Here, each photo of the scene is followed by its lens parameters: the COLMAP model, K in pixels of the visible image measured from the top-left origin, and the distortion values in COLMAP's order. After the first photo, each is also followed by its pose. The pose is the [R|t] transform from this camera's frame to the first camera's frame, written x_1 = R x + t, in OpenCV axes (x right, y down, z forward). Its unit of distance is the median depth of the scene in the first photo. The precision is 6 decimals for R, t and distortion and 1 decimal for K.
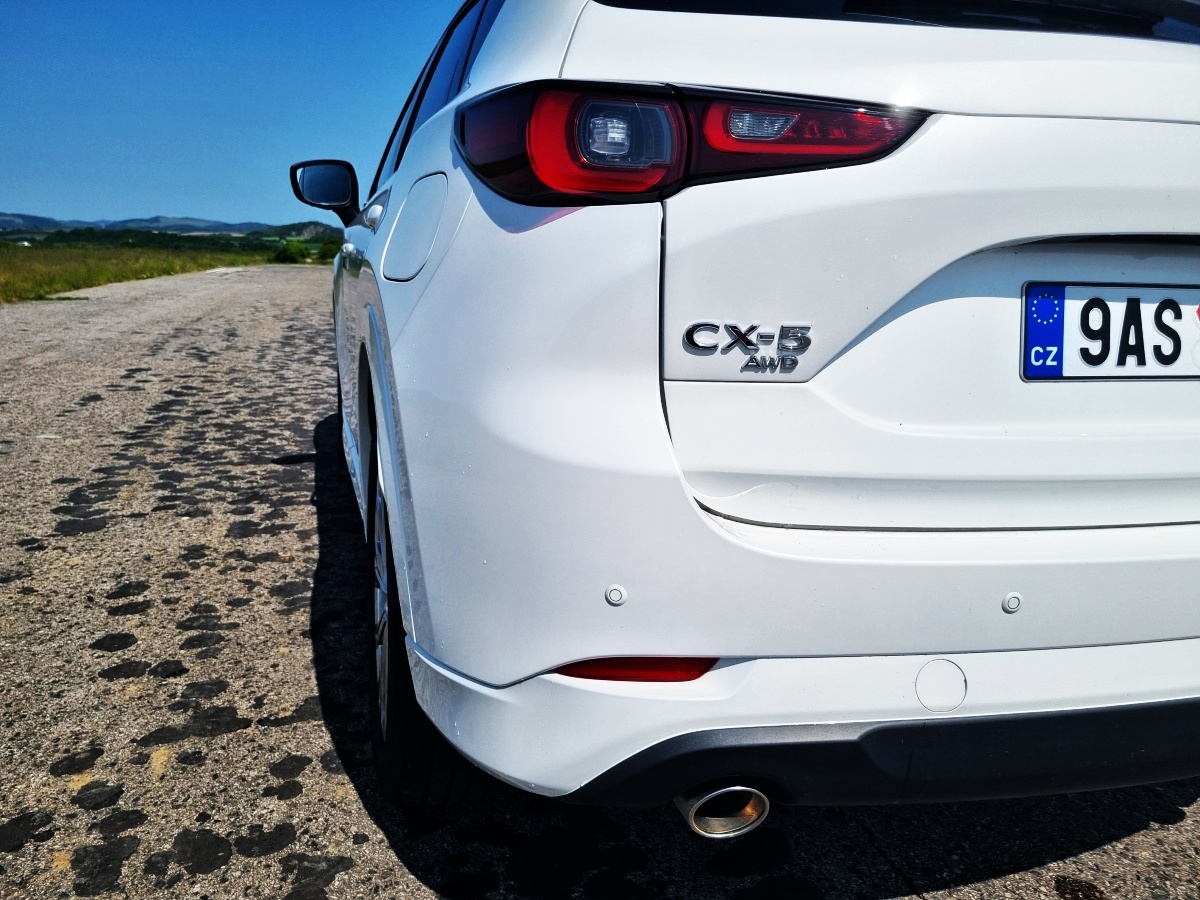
lens RADIAL K [[942.0, 0, 583.4], [0, 942.0, 448.8], [0, 0, 1]] dist [0.033415, -0.013564]
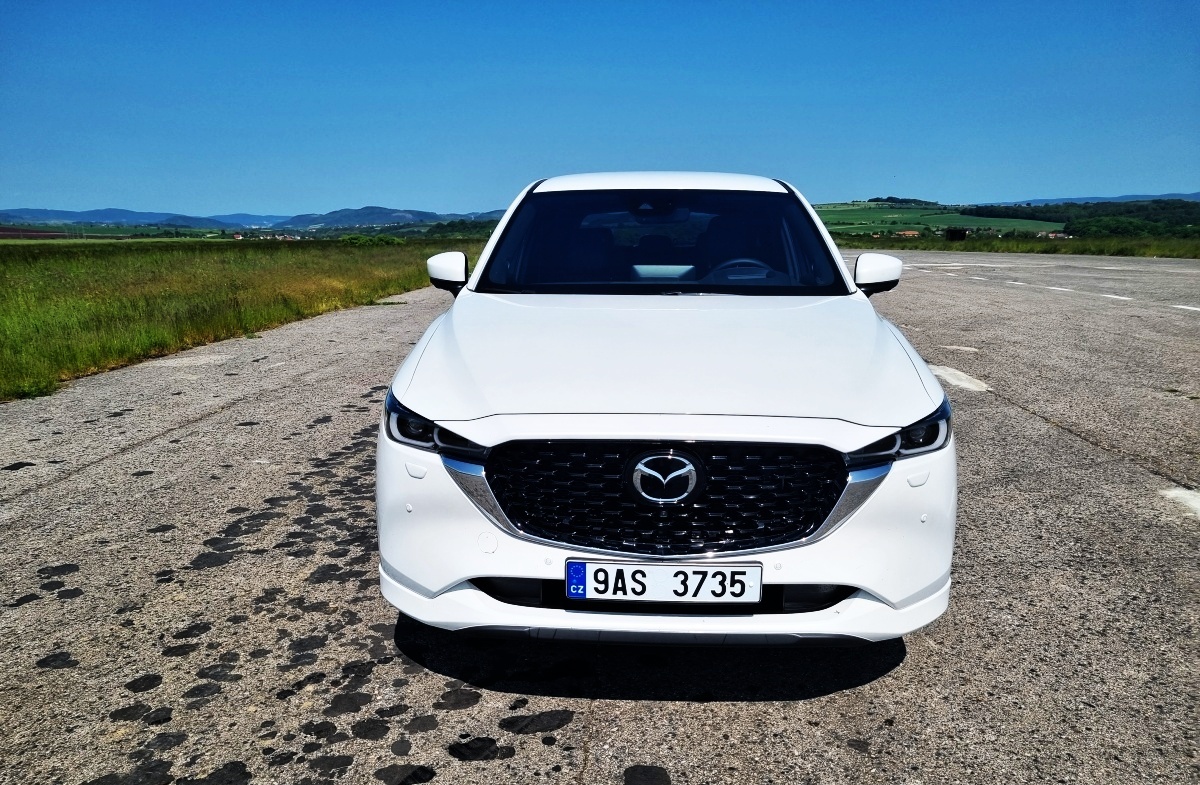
lens RADIAL K [[965.2, 0, 574.0], [0, 965.2, 391.7], [0, 0, 1]] dist [0.042427, -0.002637]
pose [[0.931925, 0.019213, -0.362142, 0.732051], [-0.030840, 0.999177, -0.026353, -0.242190], [0.361338, 0.035728, 0.931750, 0.014386]]
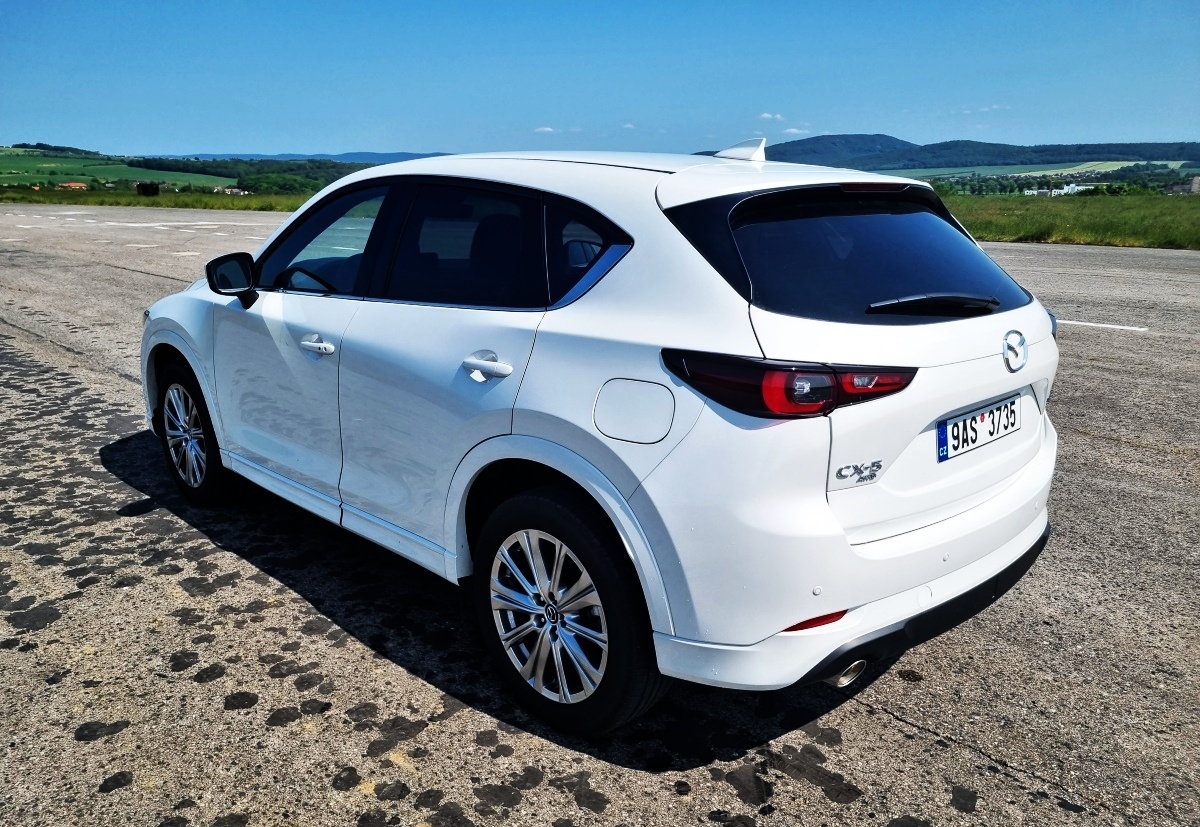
lens RADIAL K [[968.4, 0, 595.9], [0, 968.4, 446.8], [0, 0, 1]] dist [0.045165, -0.005937]
pose [[0.880714, -0.156515, 0.447041, -0.927525], [0.117085, 0.986475, 0.114710, -0.333823], [-0.458948, -0.048685, 0.887128, -0.512806]]
